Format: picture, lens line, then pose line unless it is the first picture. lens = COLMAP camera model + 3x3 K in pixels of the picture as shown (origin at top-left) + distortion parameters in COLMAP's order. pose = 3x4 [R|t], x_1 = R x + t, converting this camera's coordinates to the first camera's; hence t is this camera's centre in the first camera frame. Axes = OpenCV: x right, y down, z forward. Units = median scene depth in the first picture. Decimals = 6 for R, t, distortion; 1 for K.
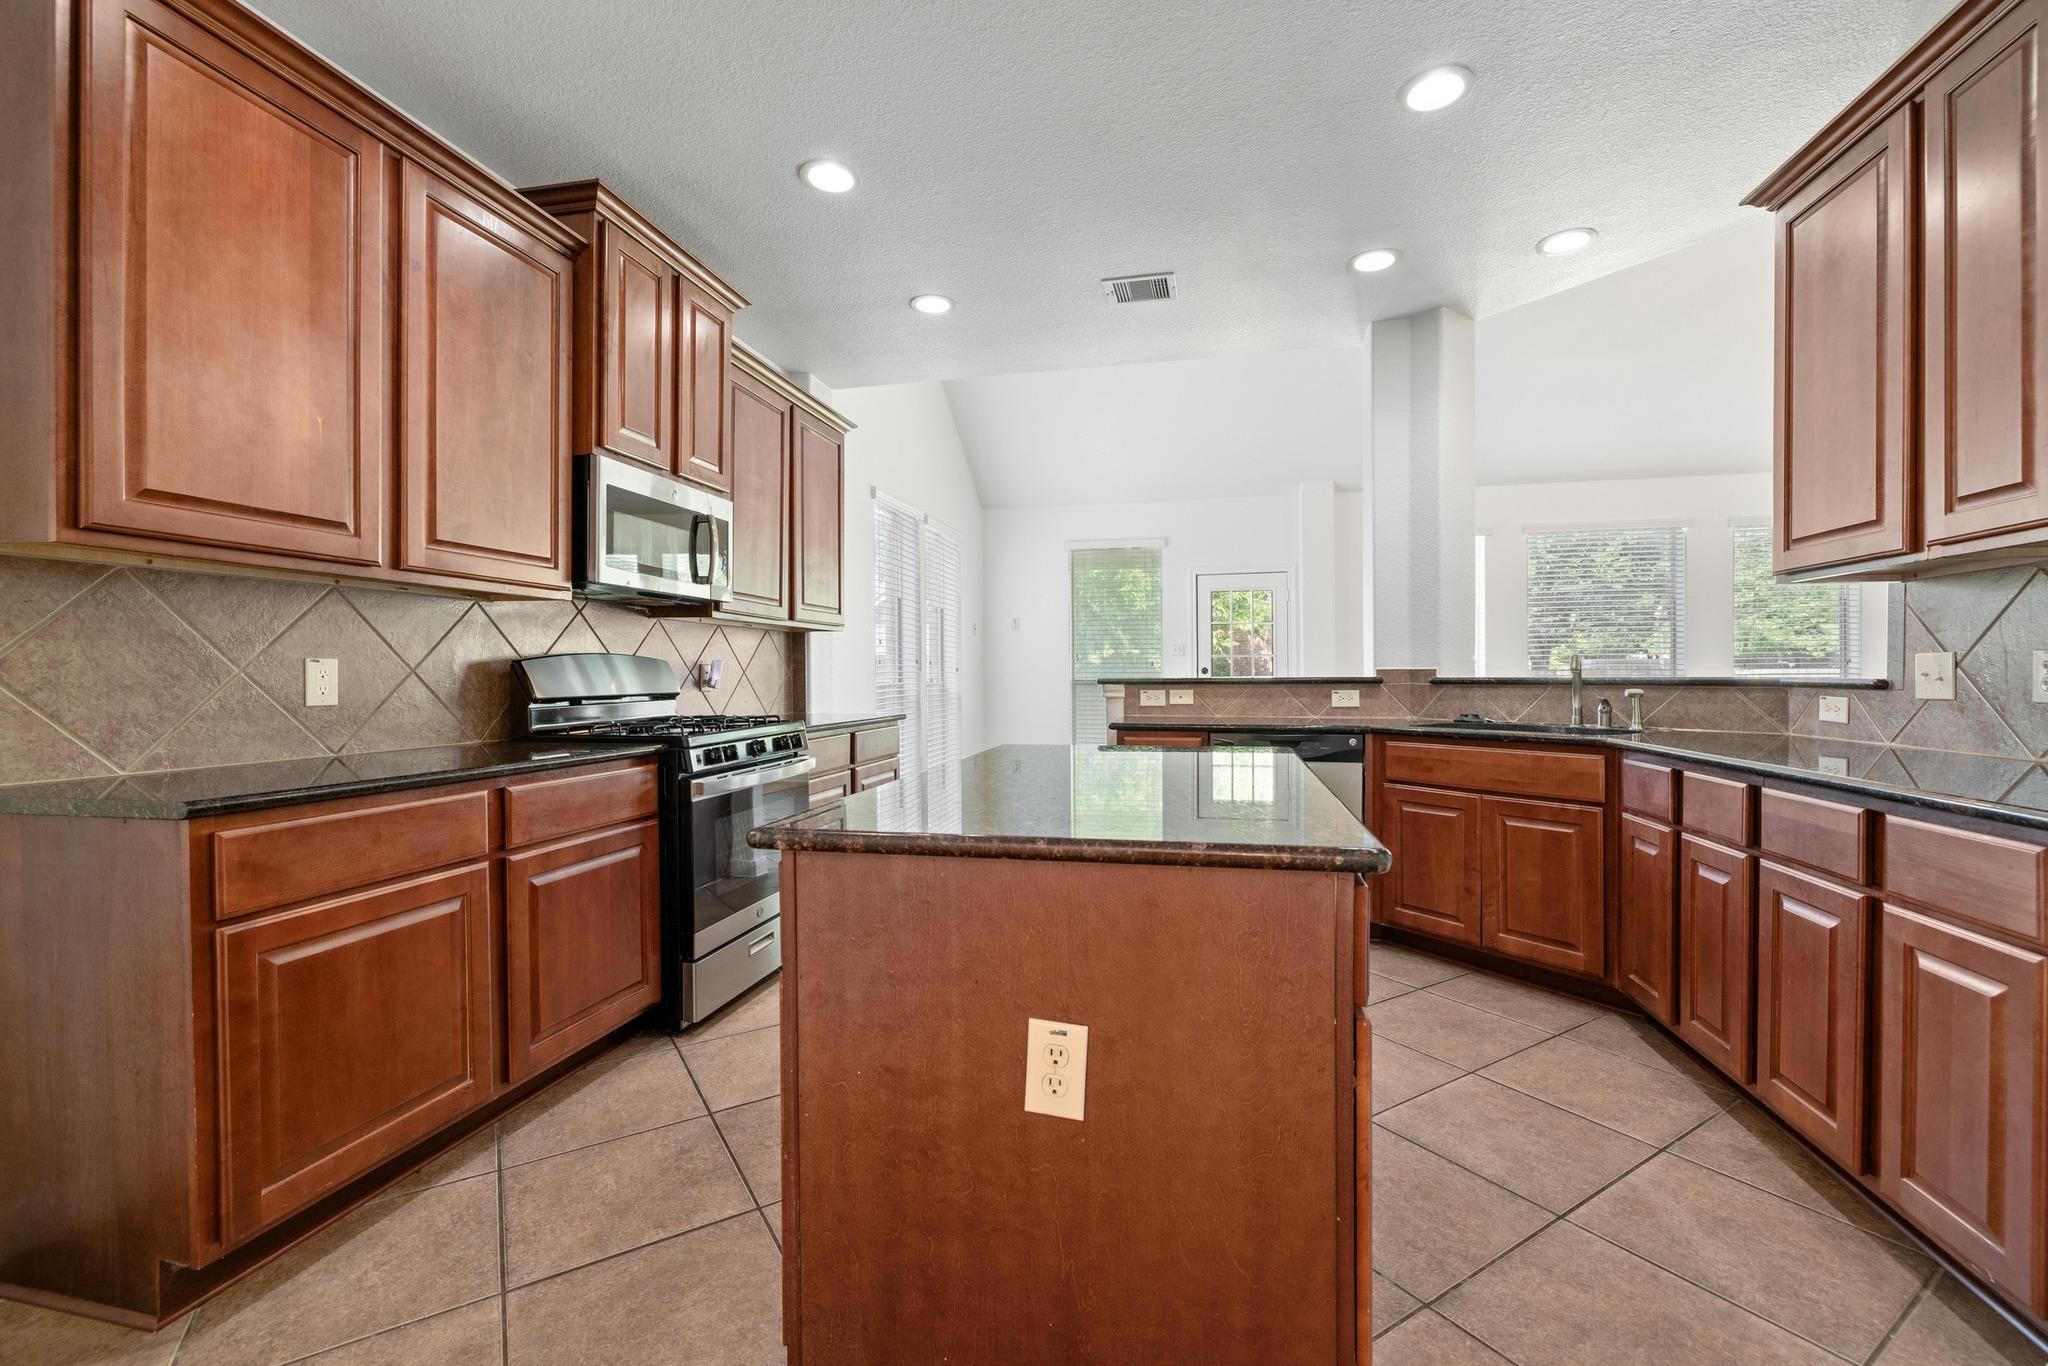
lens RADIAL K [[870.2, 0, 1038.7], [0, 870.2, 678.7], [0, 0, 1]] dist [-0.001295, 0.000582]
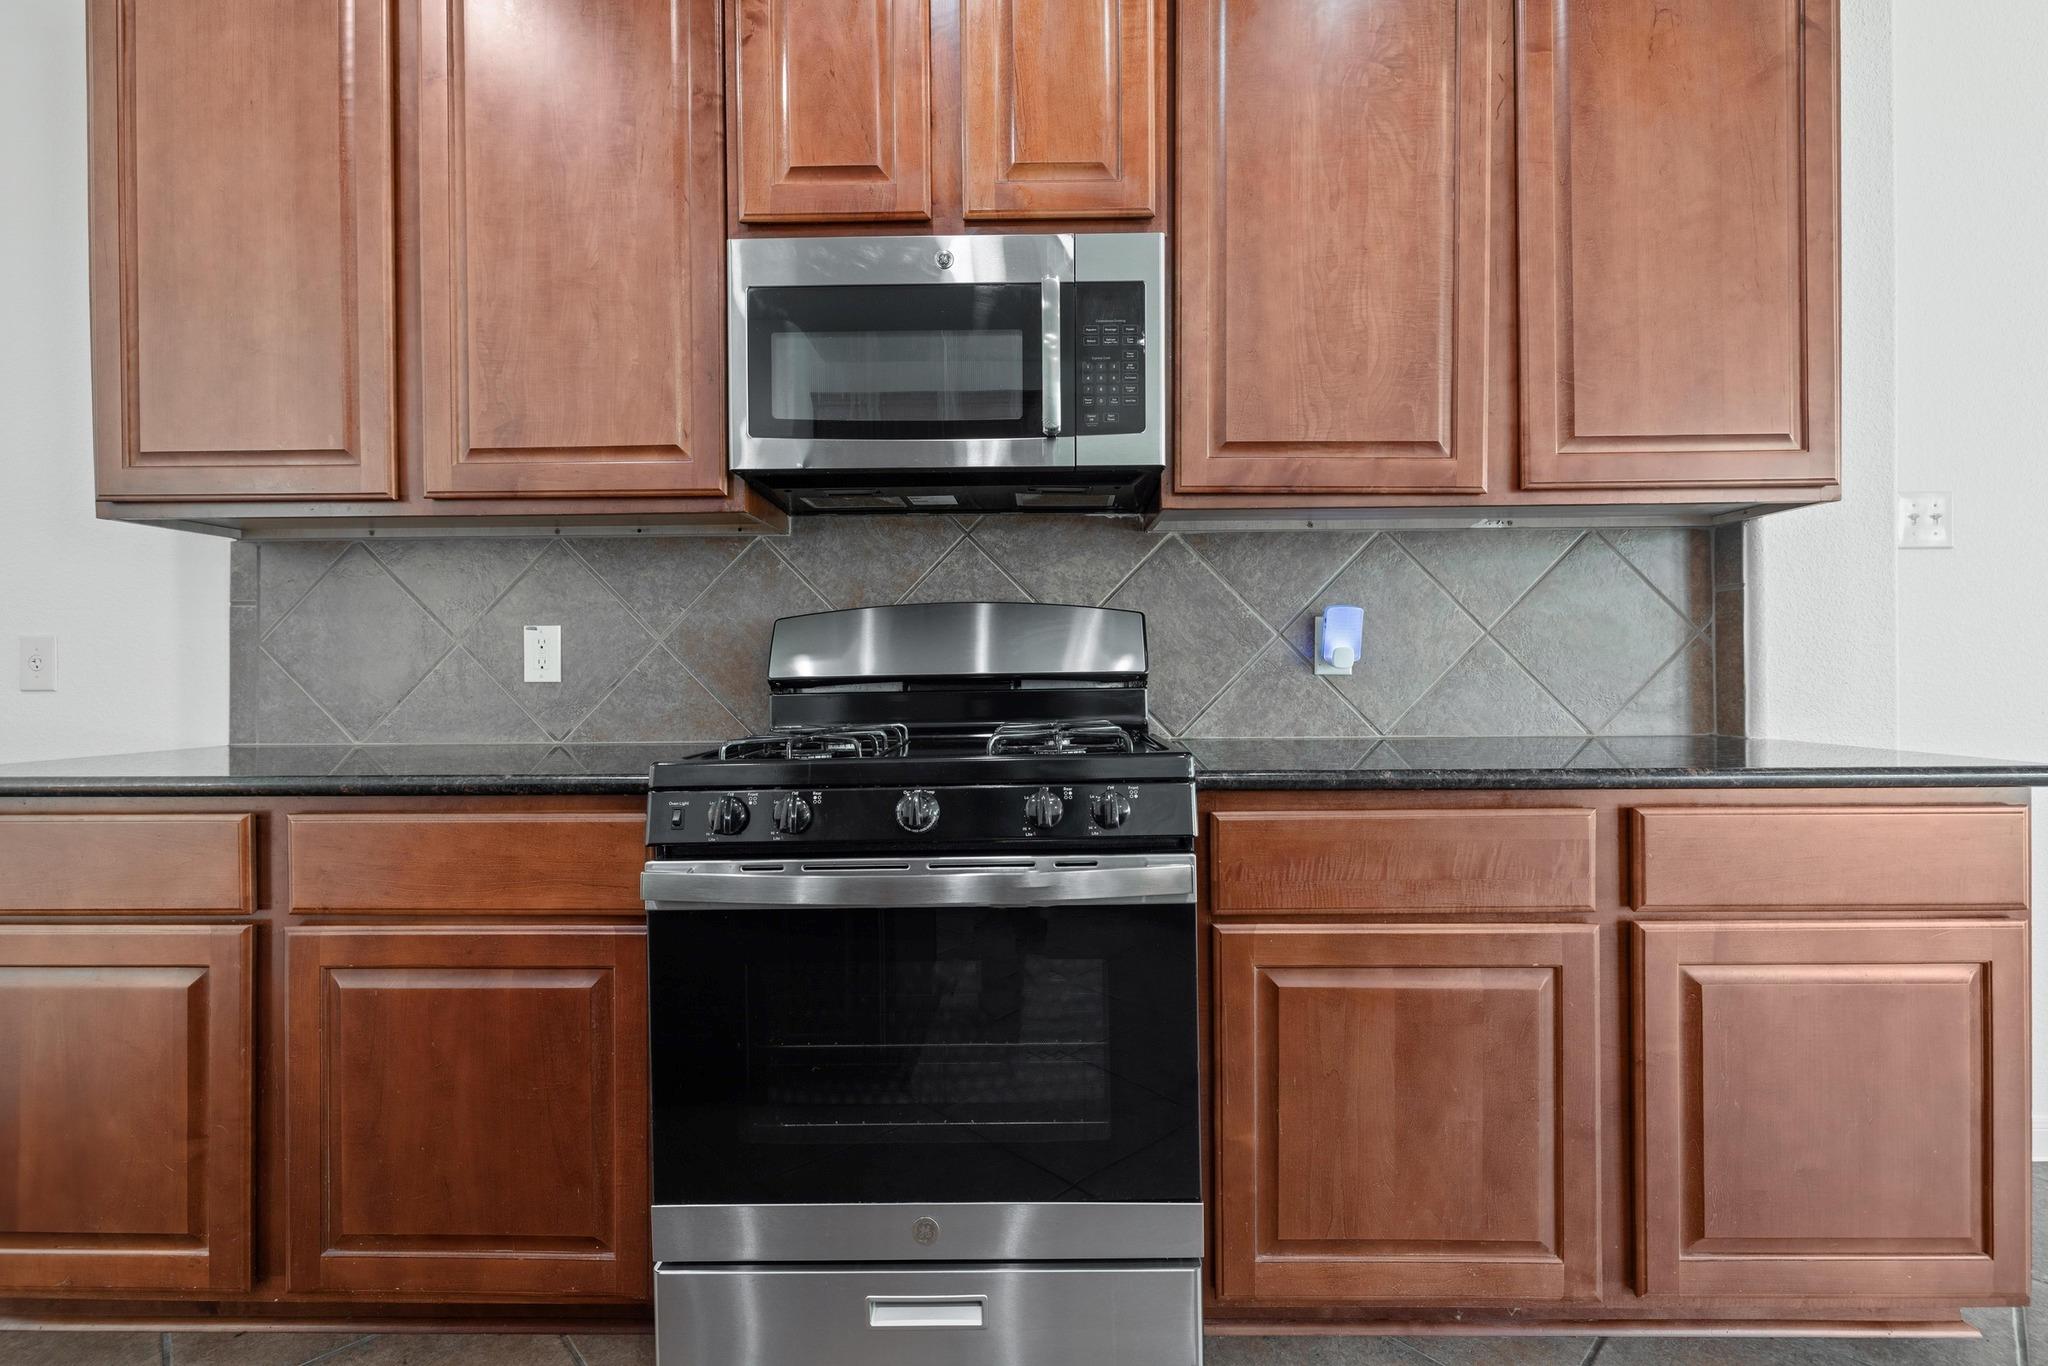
lens RADIAL K [[870.2, 0, 1016.9], [0, 870.2, 670.8], [0, 0, 1]] dist [-0.001295, 0.000582]
pose [[0.194665, -0.000987, -0.980869, 0.063028], [0.003729, 0.999993, -0.000266, 0.015892], [0.980863, -0.003606, 0.194667, 0.927489]]
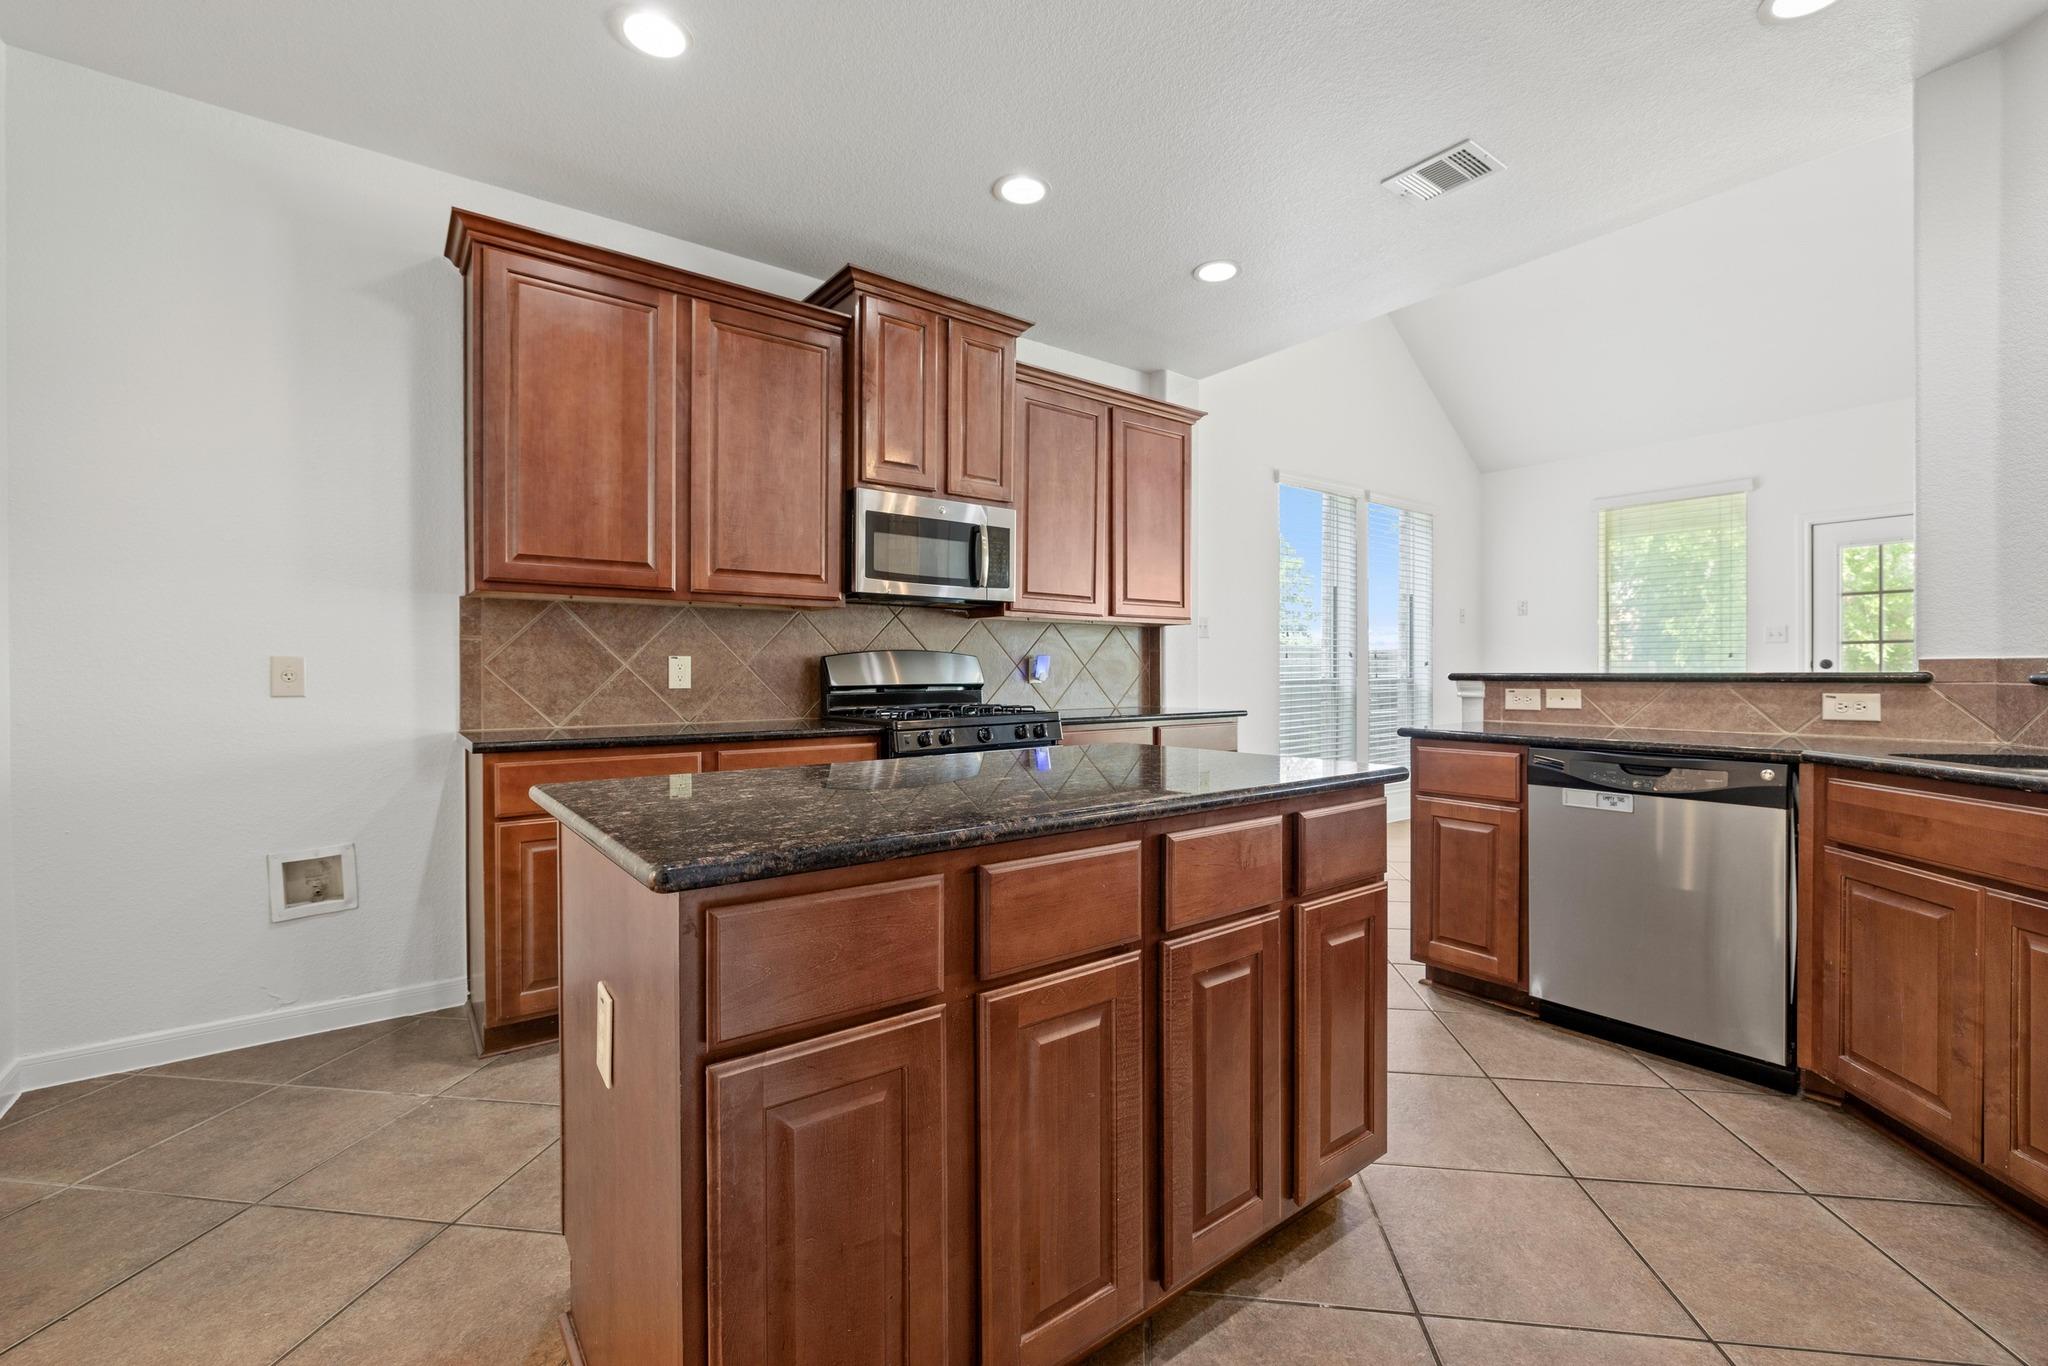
lens RADIAL K [[870.2, 0, 1025.3], [0, 870.2, 677.4], [0, 0, 1]] dist [-0.001295, 0.000582]
pose [[0.759424, 0.006908, -0.650560, 0.407907], [-0.004354, 0.999975, 0.005536, 0.001255], [0.650582, -0.001372, 0.759435, 0.193872]]
